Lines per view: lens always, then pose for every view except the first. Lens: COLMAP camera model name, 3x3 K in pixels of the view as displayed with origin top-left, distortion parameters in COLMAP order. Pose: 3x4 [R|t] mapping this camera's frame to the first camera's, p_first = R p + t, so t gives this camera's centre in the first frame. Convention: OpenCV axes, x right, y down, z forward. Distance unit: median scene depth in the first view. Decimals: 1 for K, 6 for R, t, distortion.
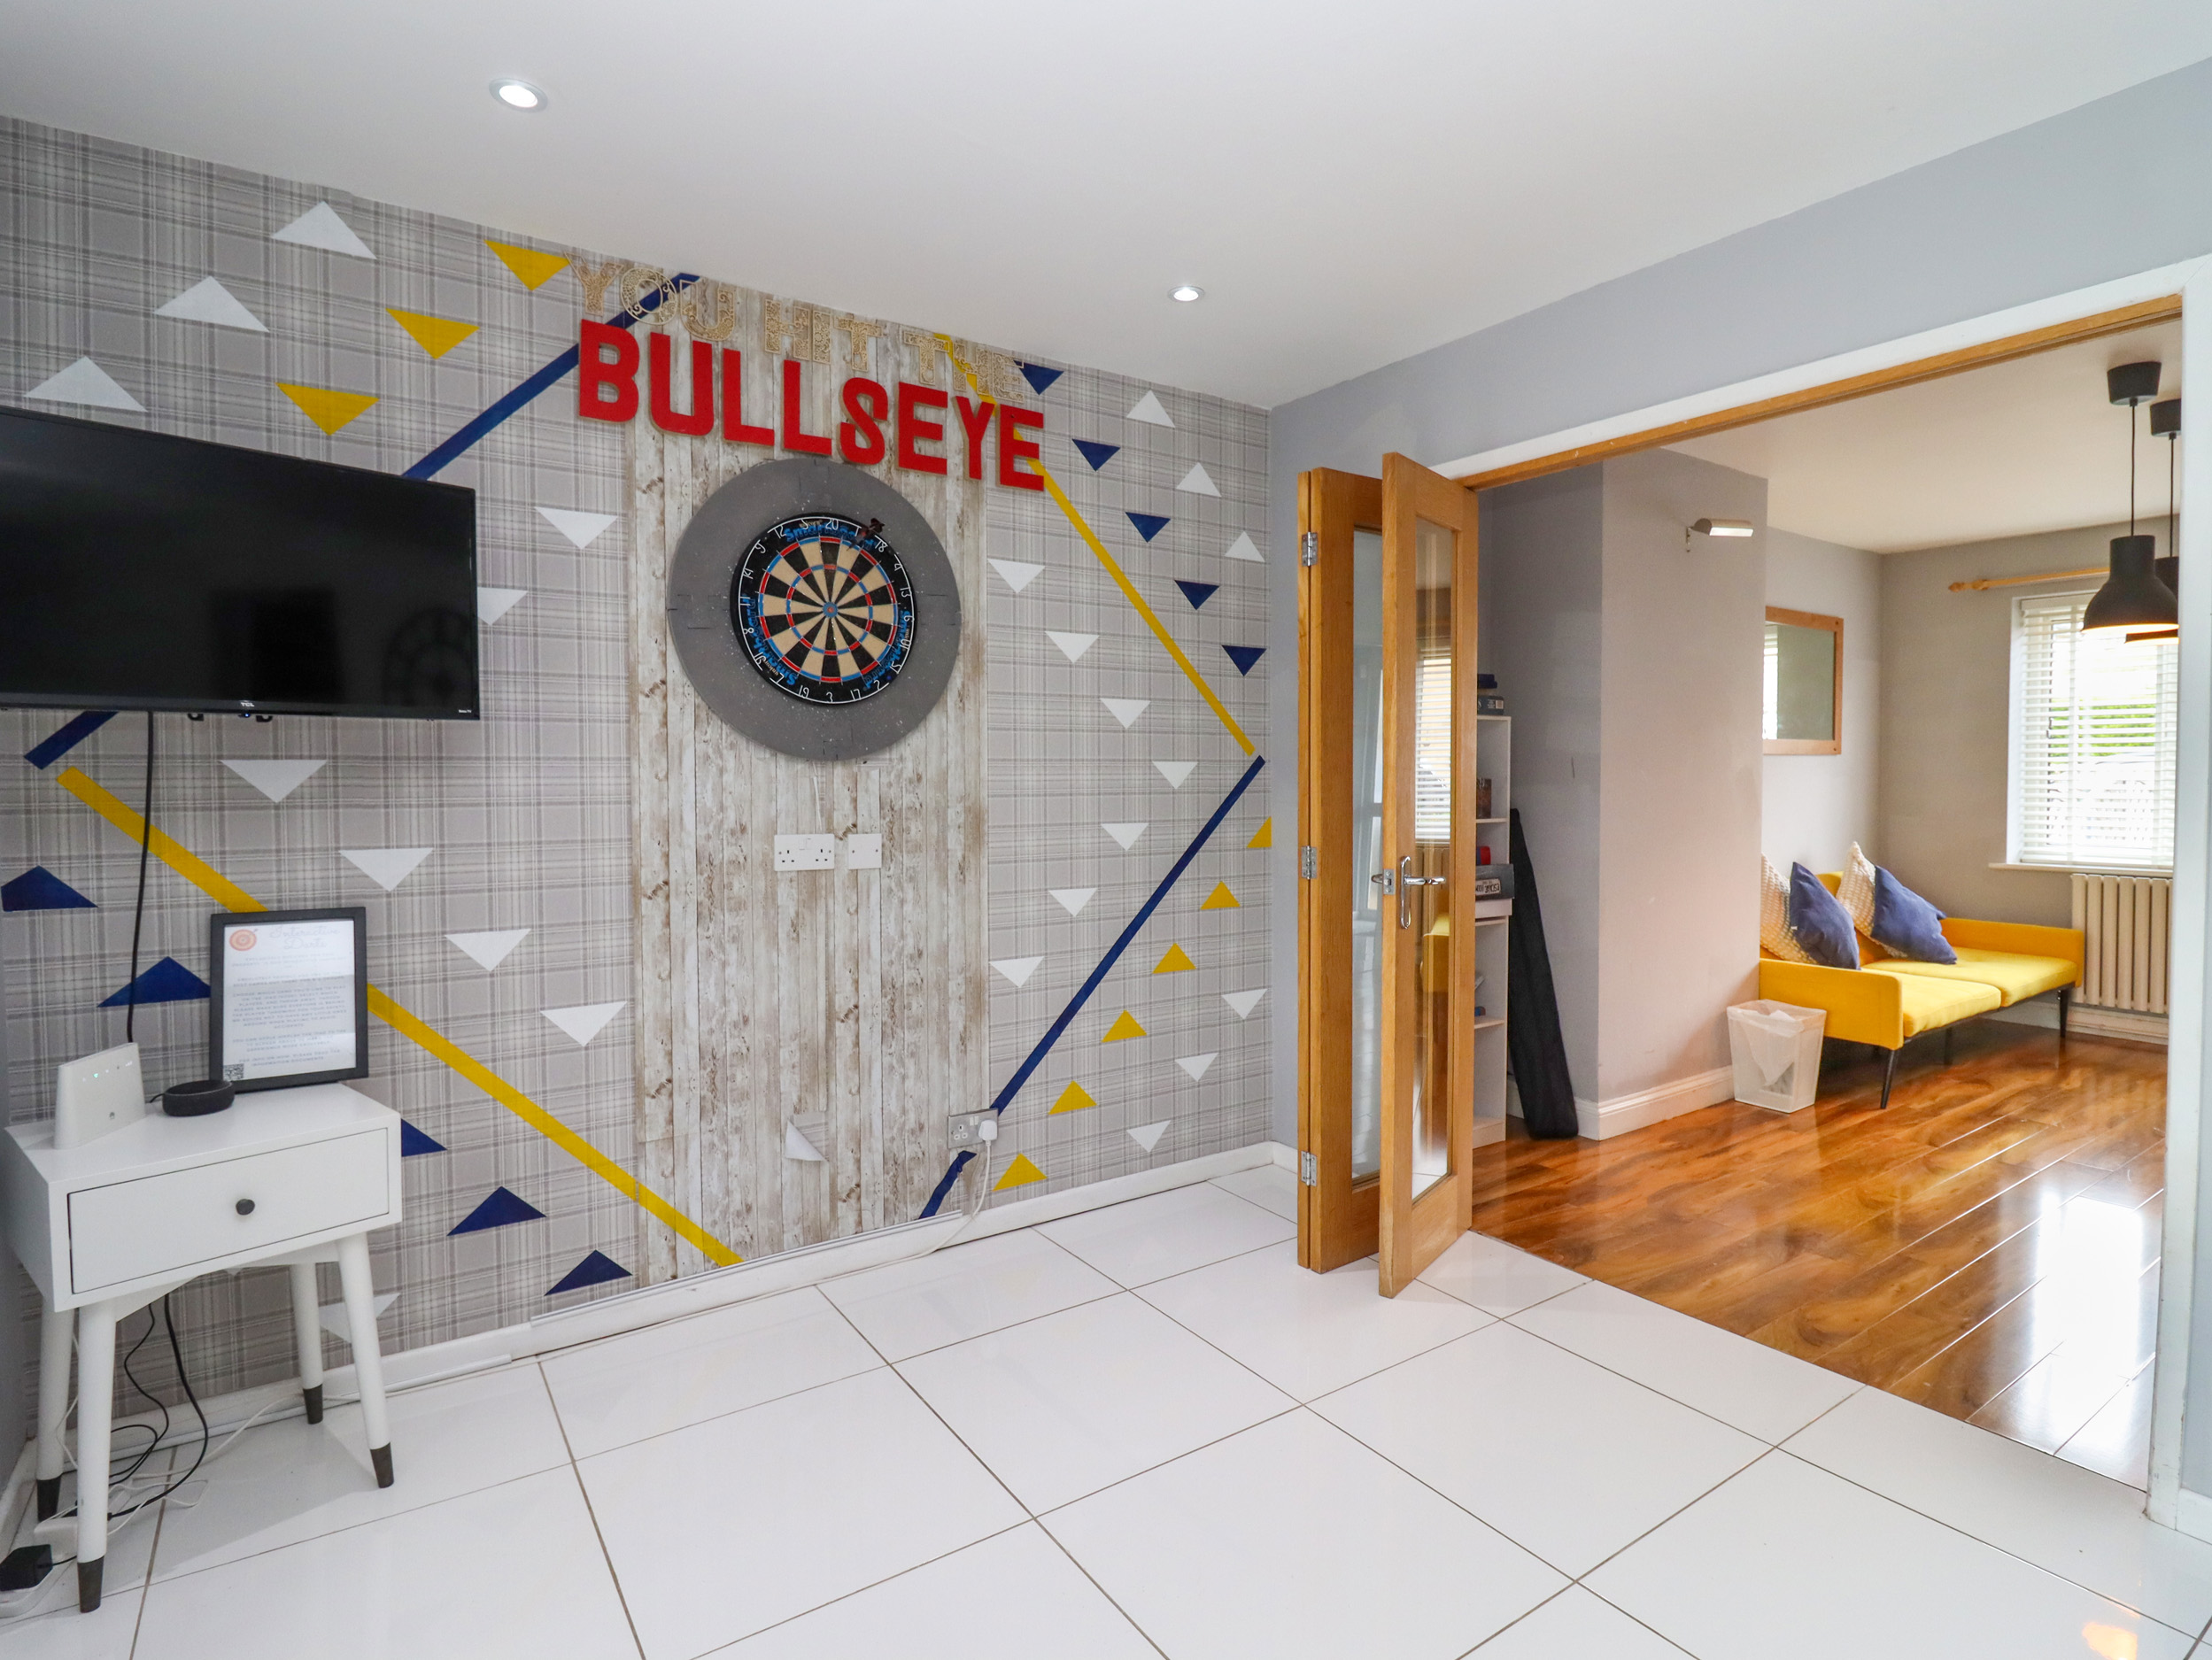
lens RADIAL K [[1171.4, 0, 1142.4], [0, 1171.4, 817.0], [0, 0, 1]] dist [-0.022929, -0.000906]
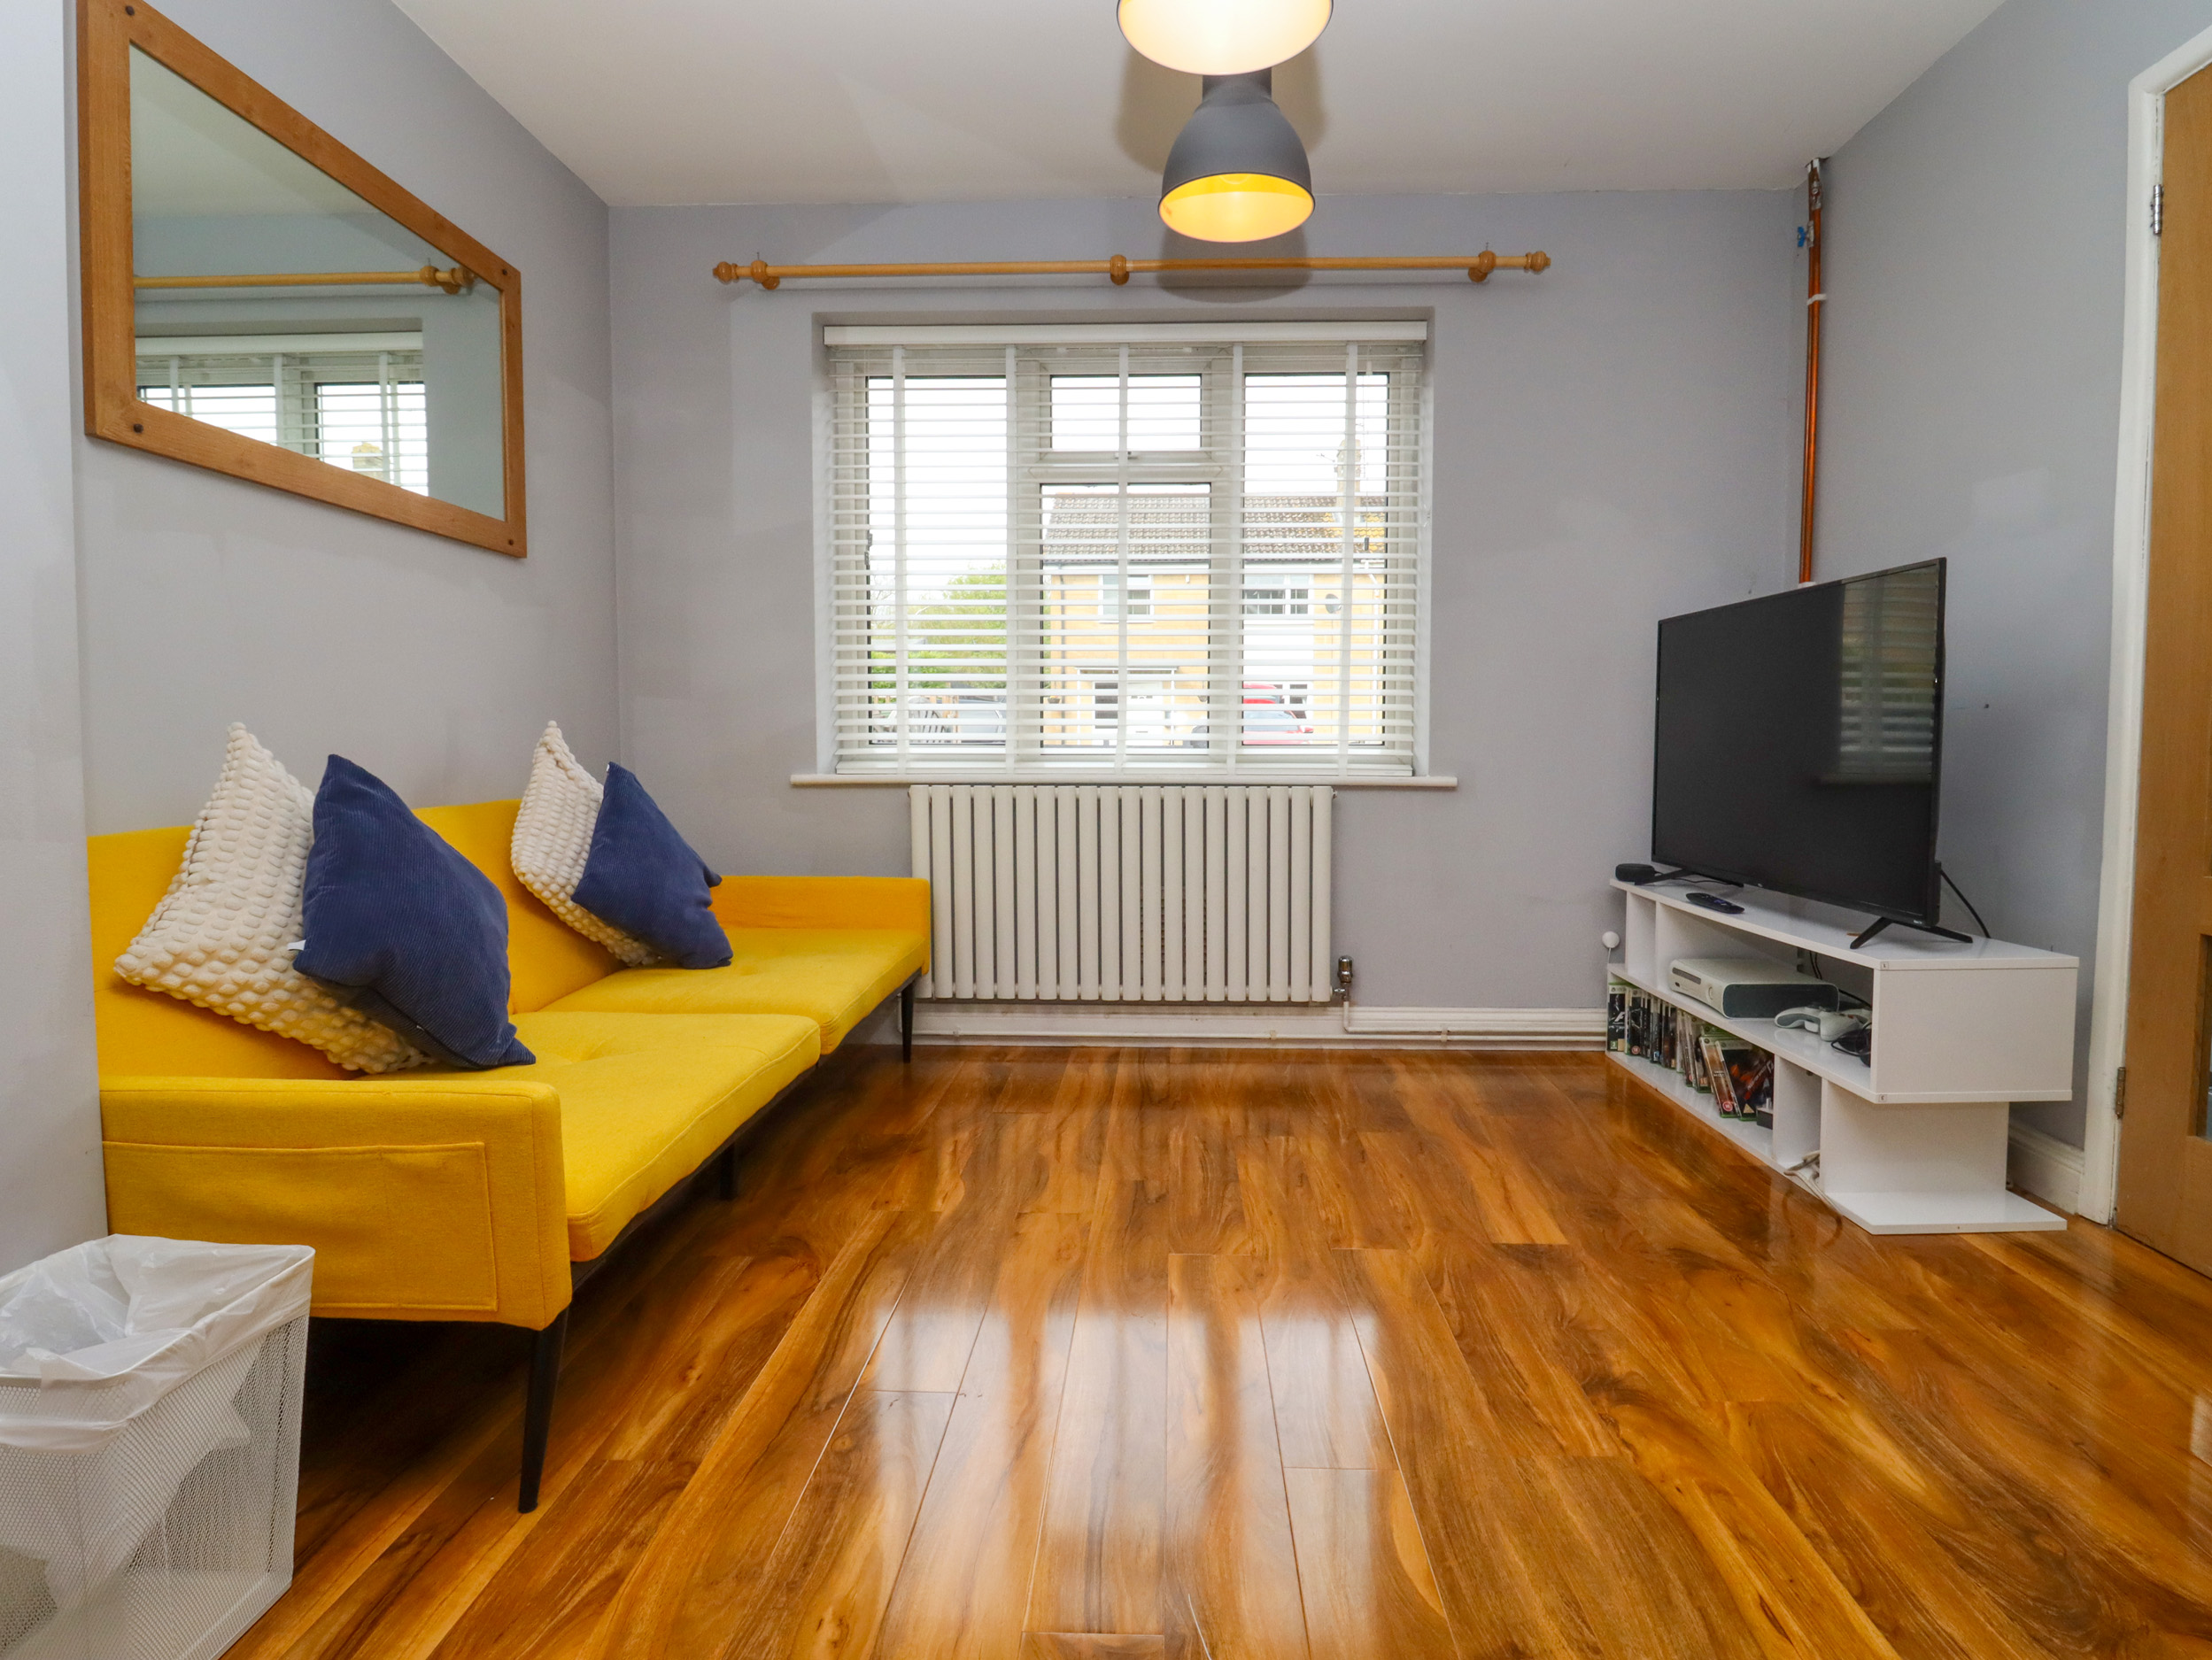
lens RADIAL K [[1171.4, 0, 1142.4], [0, 1171.4, 817.0], [0, 0, 1]] dist [-0.022929, -0.000906]
pose [[0.599316, -0.040160, 0.799504, 0.421841], [0.020906, 0.999185, 0.034519, 0.051354], [-0.800239, -0.003973, 0.599668, 0.580134]]
